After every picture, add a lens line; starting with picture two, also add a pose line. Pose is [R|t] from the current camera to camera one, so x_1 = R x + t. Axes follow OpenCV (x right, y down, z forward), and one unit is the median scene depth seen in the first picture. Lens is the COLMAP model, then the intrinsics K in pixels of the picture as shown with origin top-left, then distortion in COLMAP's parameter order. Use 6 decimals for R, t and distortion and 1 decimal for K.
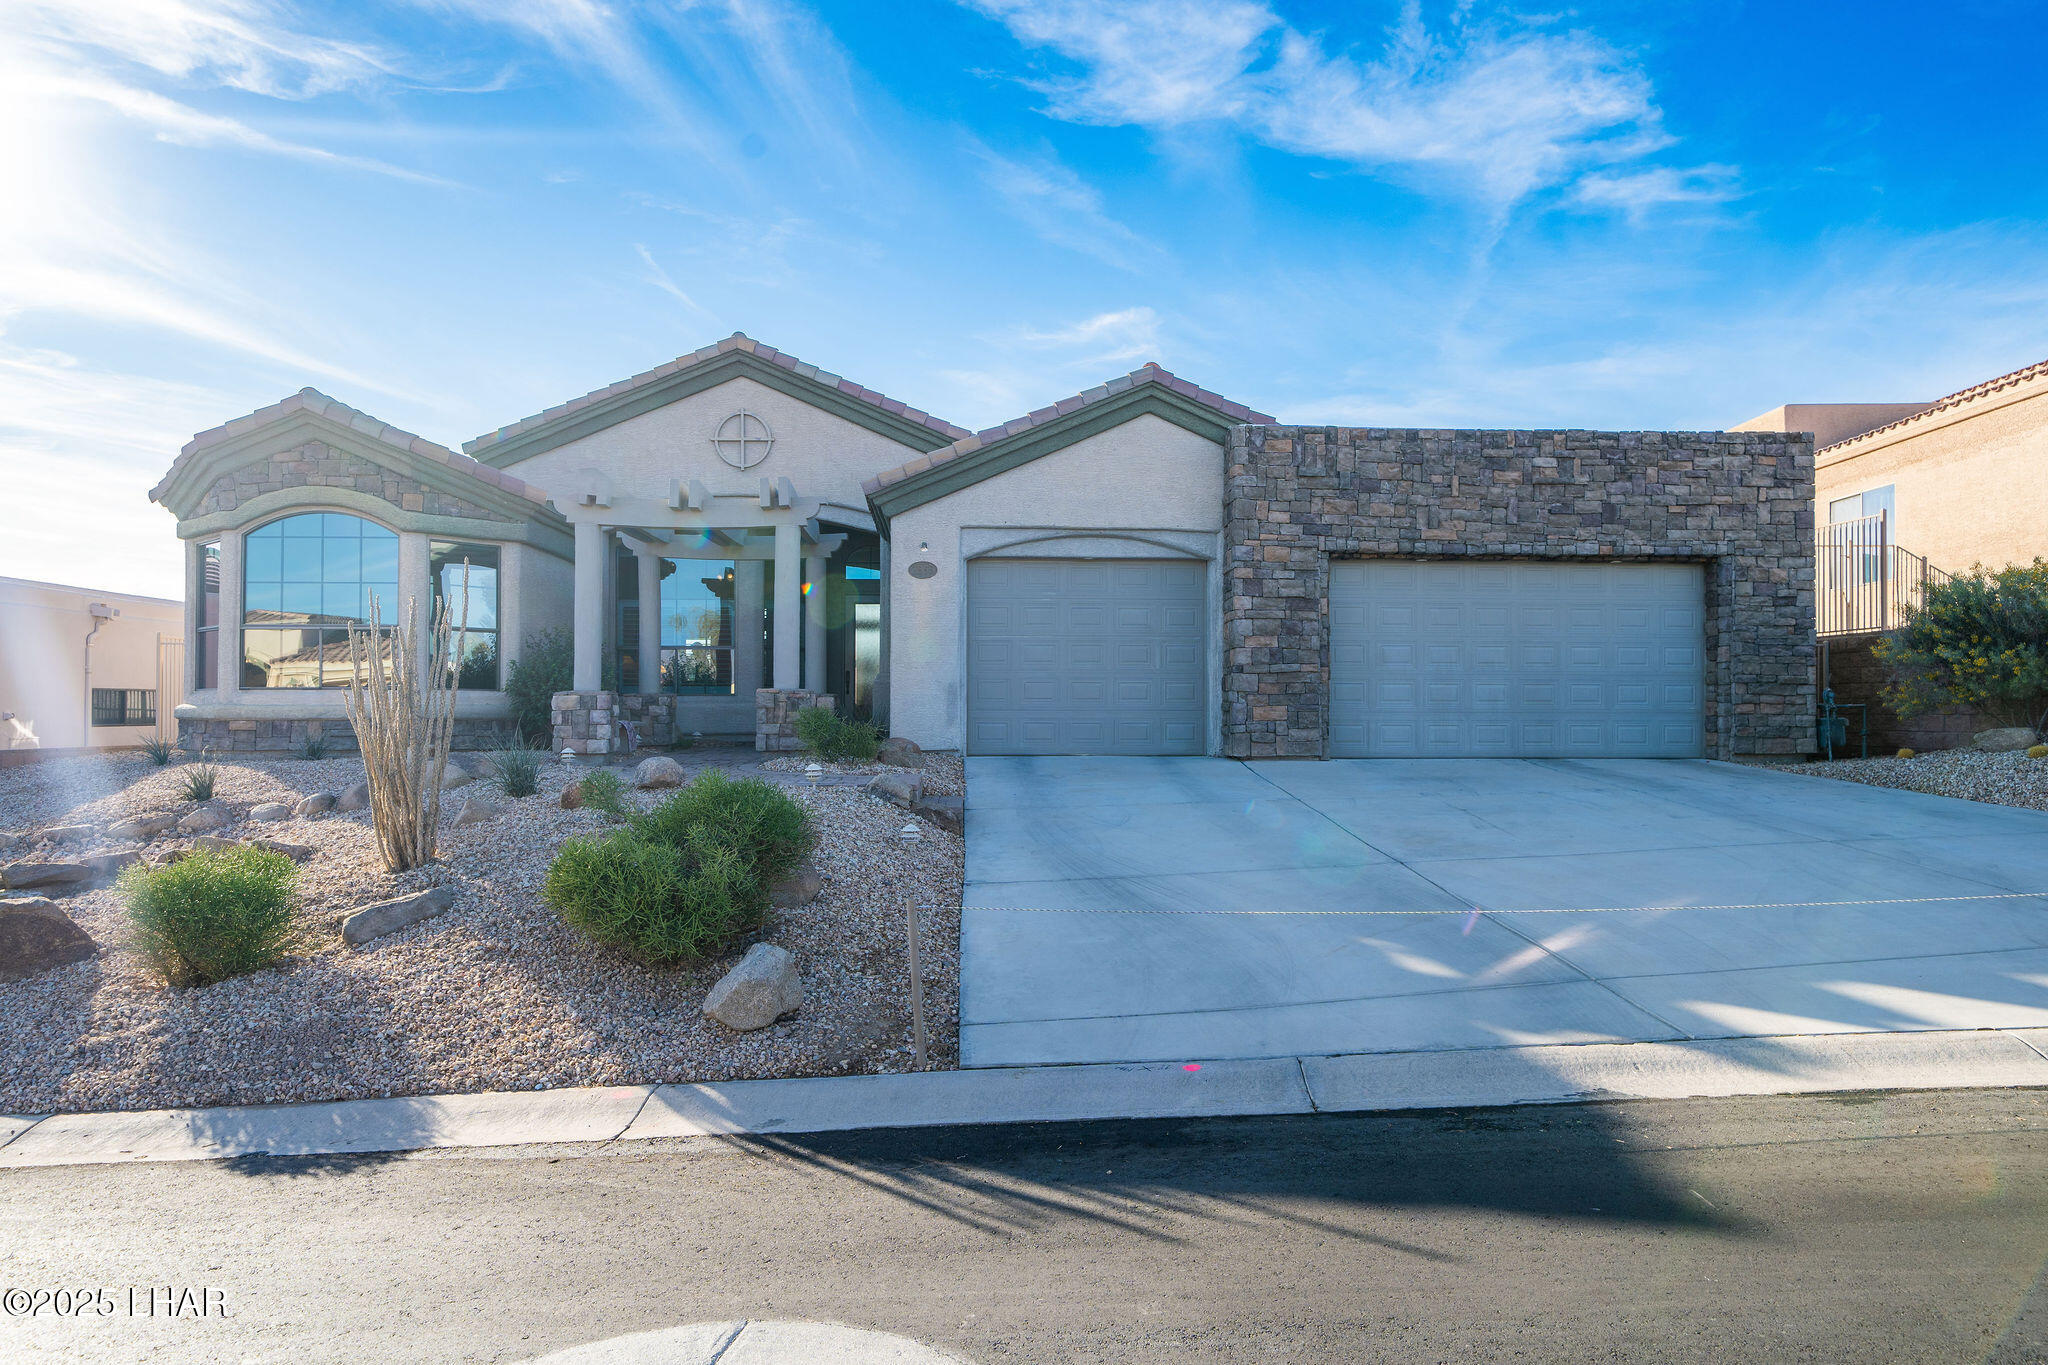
lens RADIAL K [[1364.1, 0, 1030.4], [0, 1364.1, 694.7], [0, 0, 1]] dist [-0.007454, 0.009927]
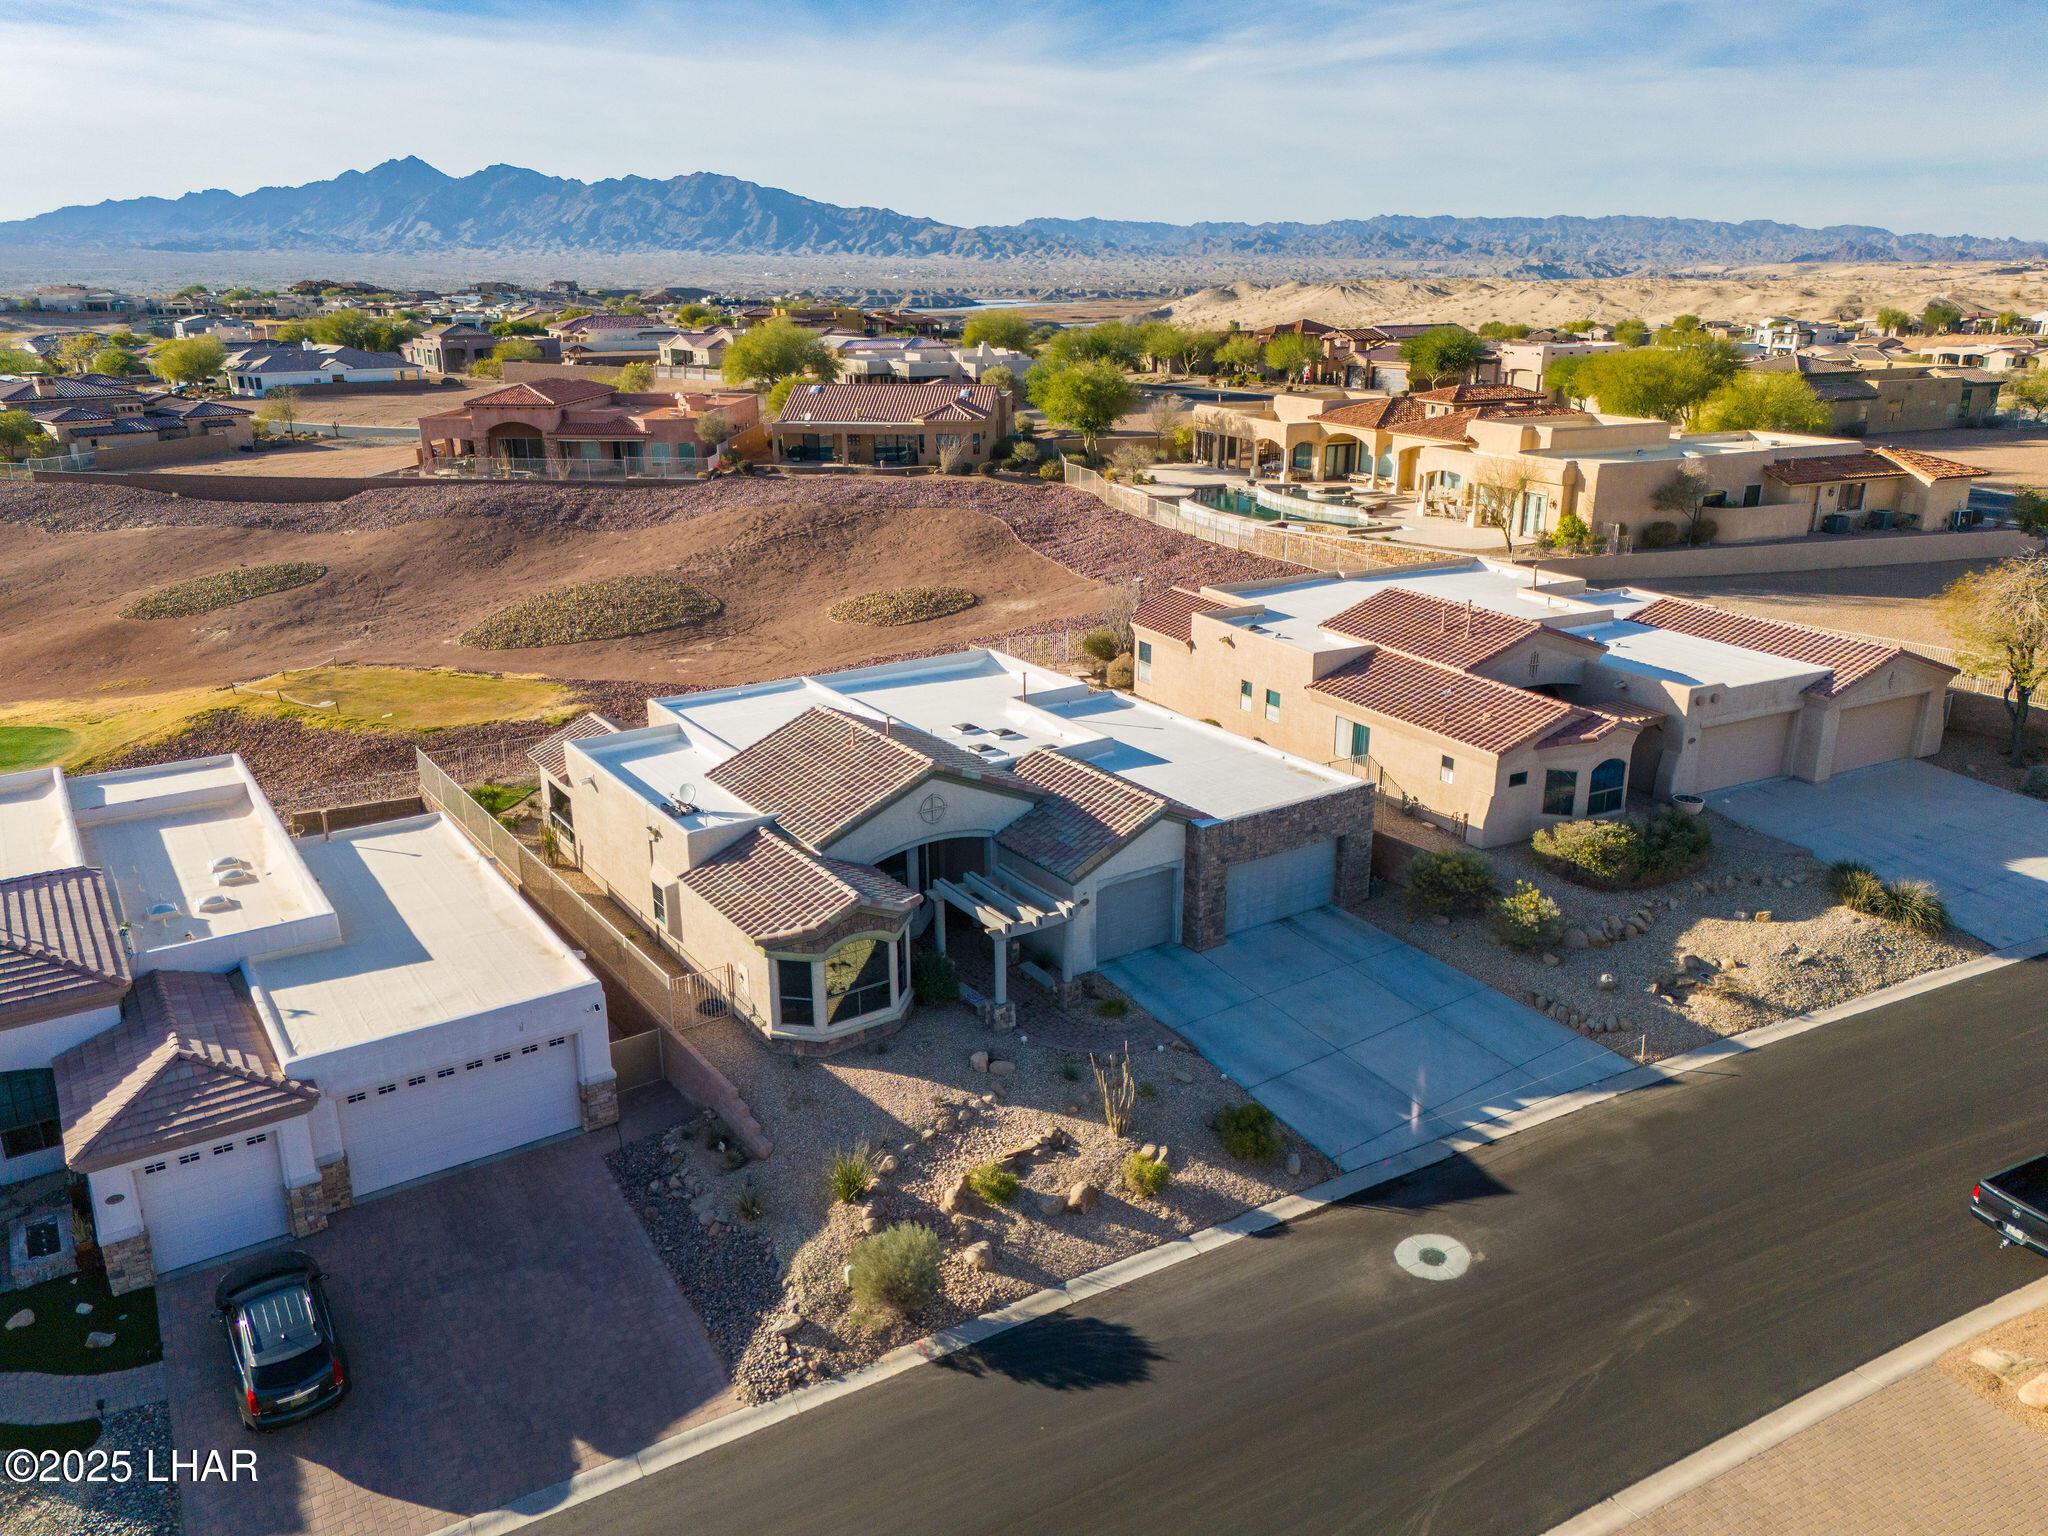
lens RADIAL K [[1506.3, 0, 1021.5], [0, 1506.3, 762.5], [0, 0, 1]] dist [0.078122, -0.067519]
pose [[0.862154, -0.164488, 0.479201, -1.389060], [0.001613, 0.946717, 0.322063, -1.168235], [-0.506644, -0.276895, 0.816481, -1.000856]]
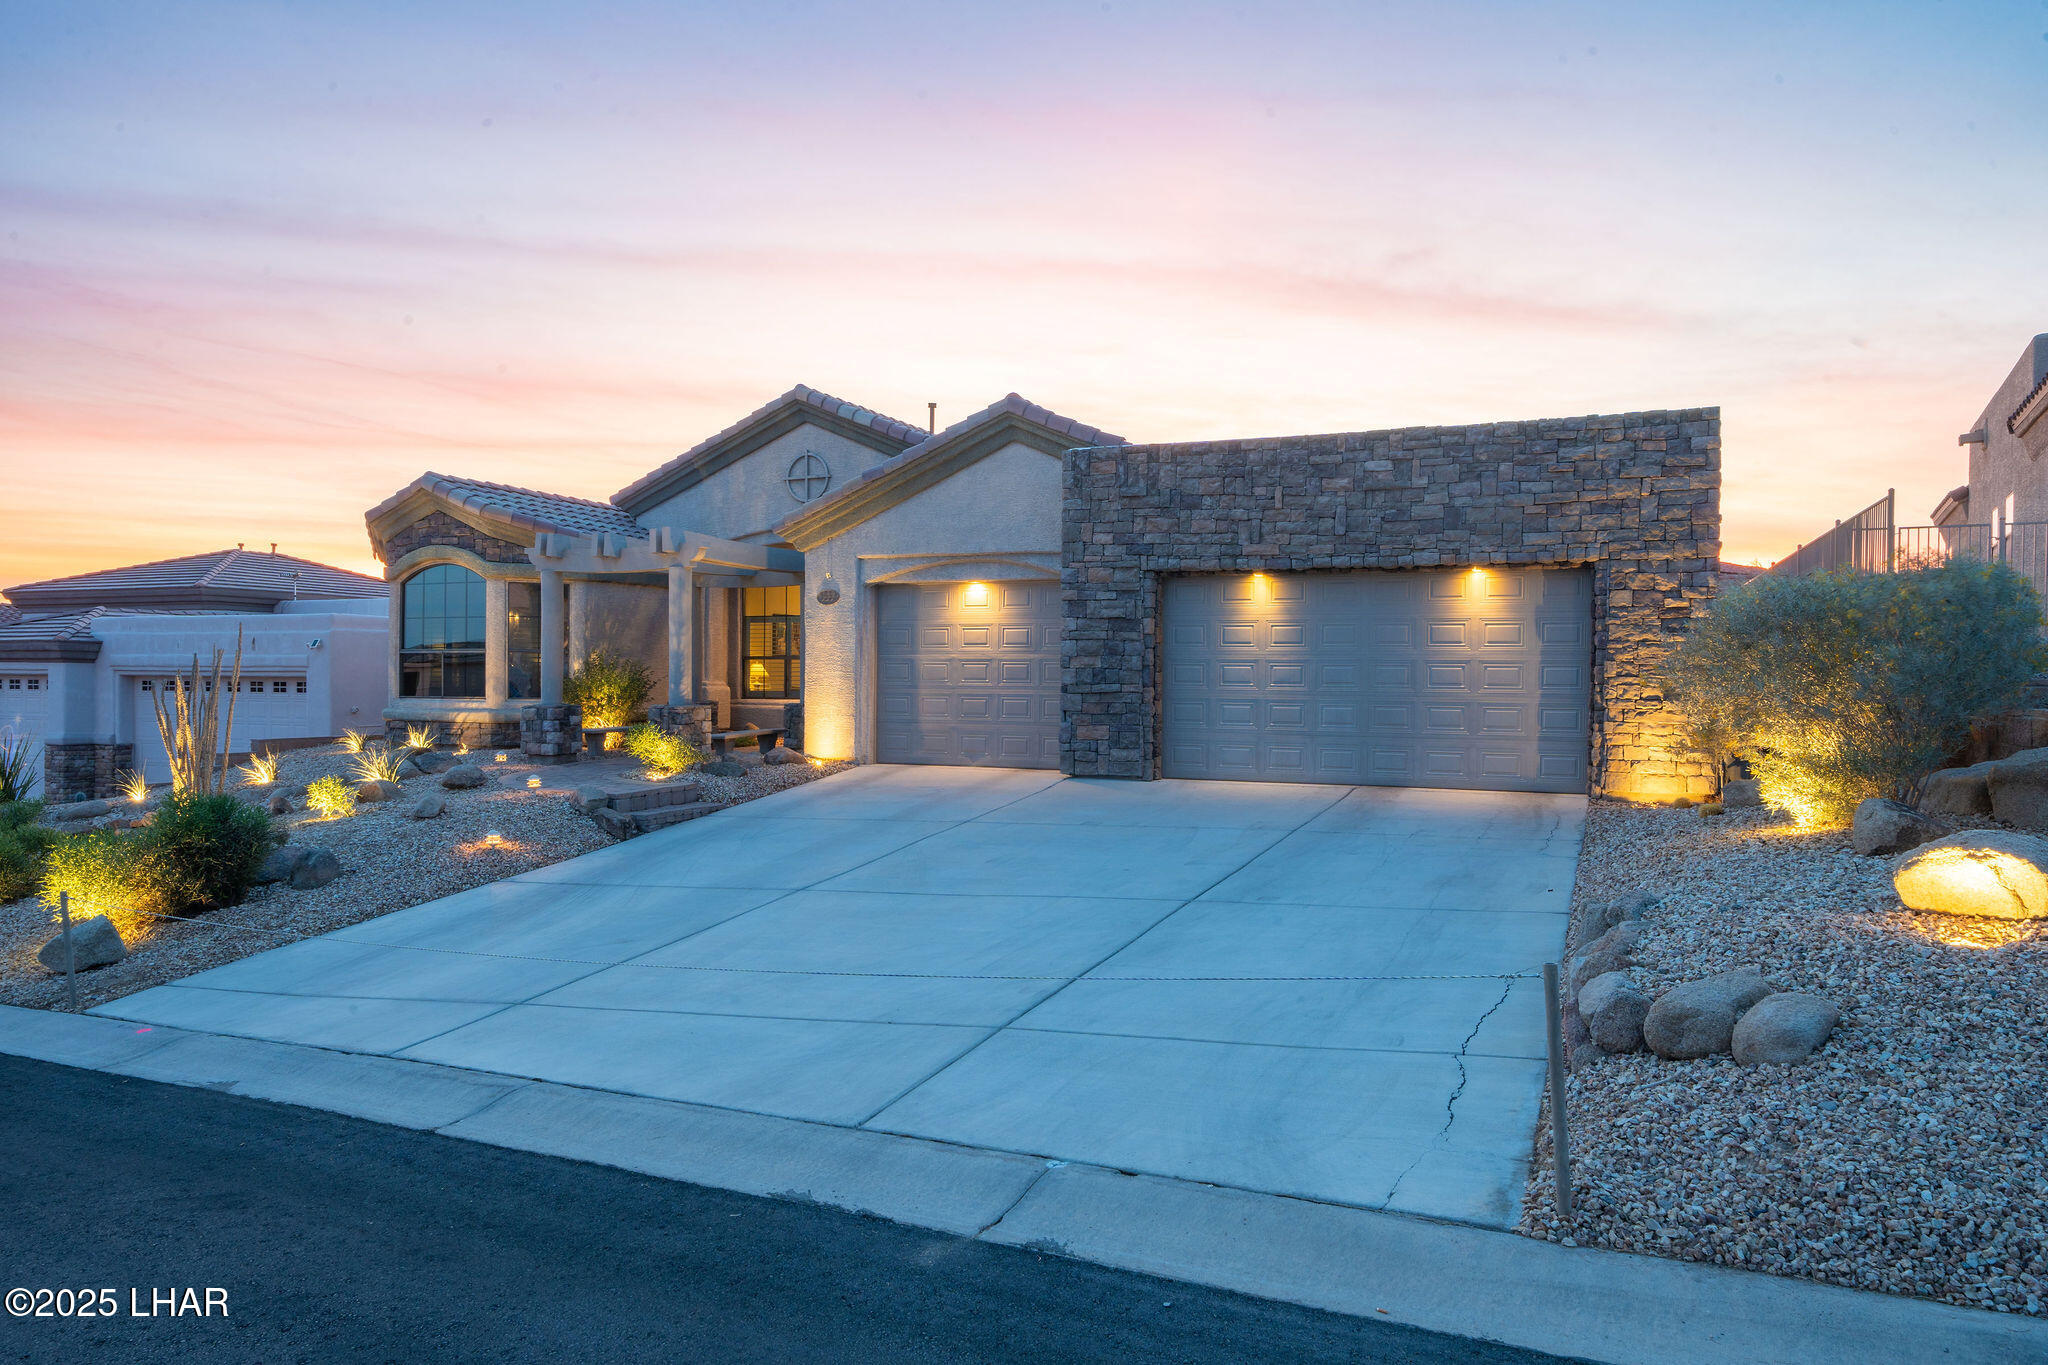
lens RADIAL K [[1364.1, 0, 1029.7], [0, 1364.1, 688.9], [0, 0, 1]] dist [-0.007454, 0.009927]
pose [[0.893252, 0.008224, -0.449481, 0.583446], [-0.001128, 0.999870, 0.016054, -0.034834], [0.449555, -0.013834, 0.893146, 0.071205]]
